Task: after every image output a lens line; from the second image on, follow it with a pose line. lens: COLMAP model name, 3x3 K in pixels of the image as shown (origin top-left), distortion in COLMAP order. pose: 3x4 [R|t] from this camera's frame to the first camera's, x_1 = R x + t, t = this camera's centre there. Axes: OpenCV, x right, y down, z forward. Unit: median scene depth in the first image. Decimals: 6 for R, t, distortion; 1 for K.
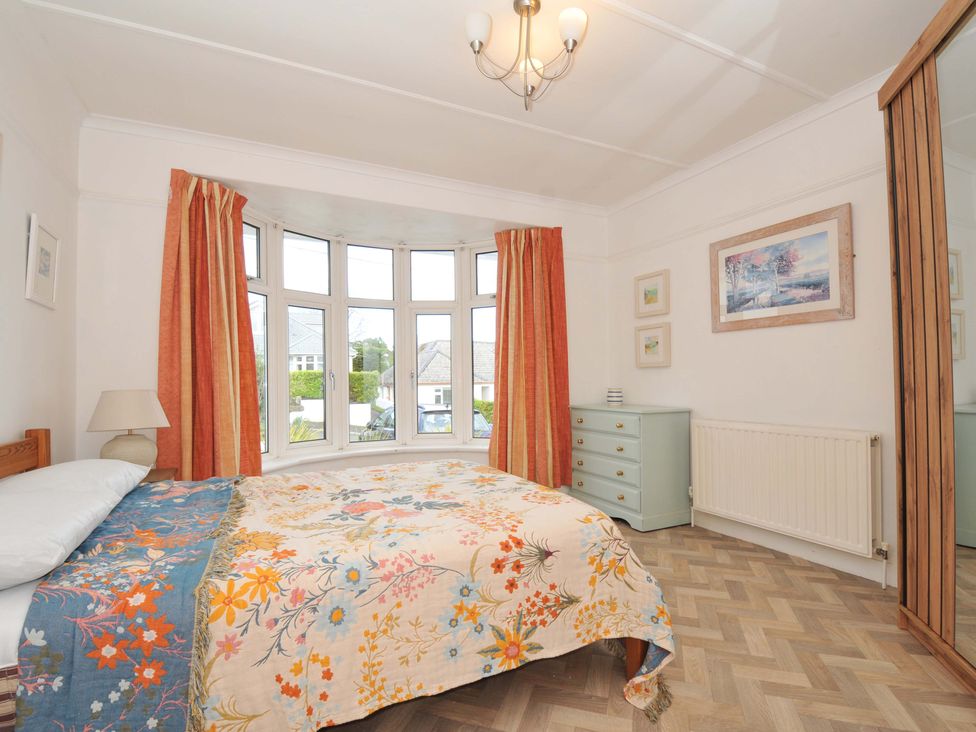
lens RADIAL K [[480.6, 0, 496.9], [0, 480.6, 378.5], [0, 0, 1]] dist [0.019495, -0.026185]
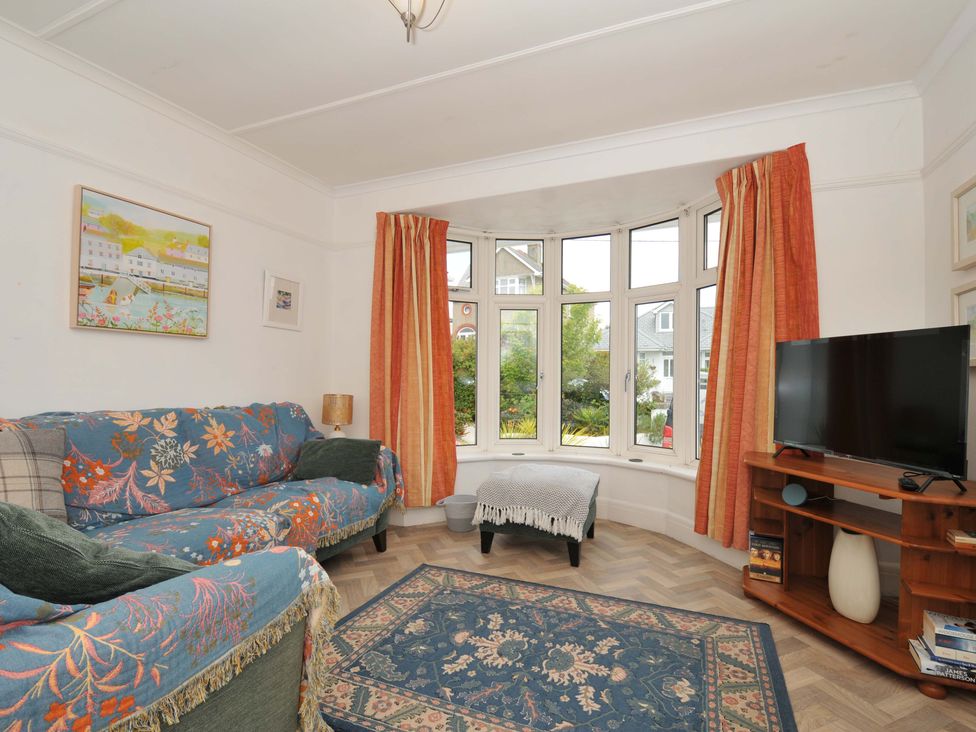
lens RADIAL K [[480.6, 0, 496.9], [0, 480.6, 378.5], [0, 0, 1]] dist [0.019495, -0.026185]
pose [[0.649940, 0.015545, -0.759826, 0.375272], [-0.008584, 0.999877, 0.013113, -0.012902], [0.759937, -0.002000, 0.649994, 0.303439]]
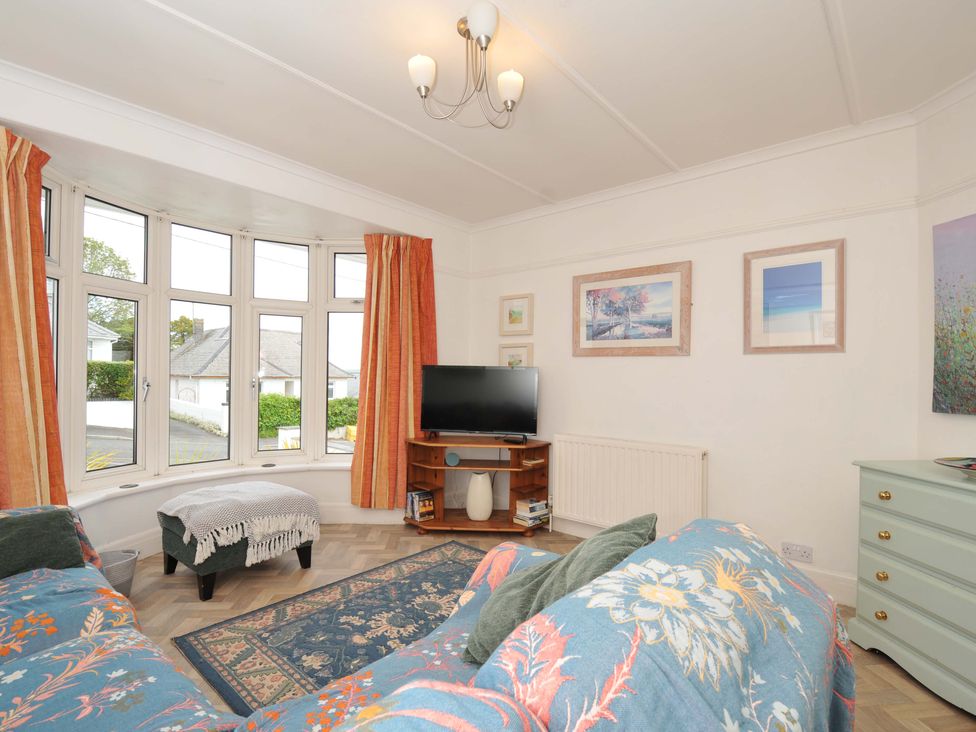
lens RADIAL K [[480.6, 0, 496.9], [0, 480.6, 378.5], [0, 0, 1]] dist [0.019495, -0.026185]
pose [[0.921724, 0.023612, 0.387126, -0.124783], [-0.027531, 0.999610, 0.004581, -0.037471], [-0.386868, -0.014880, 0.922015, 0.034376]]
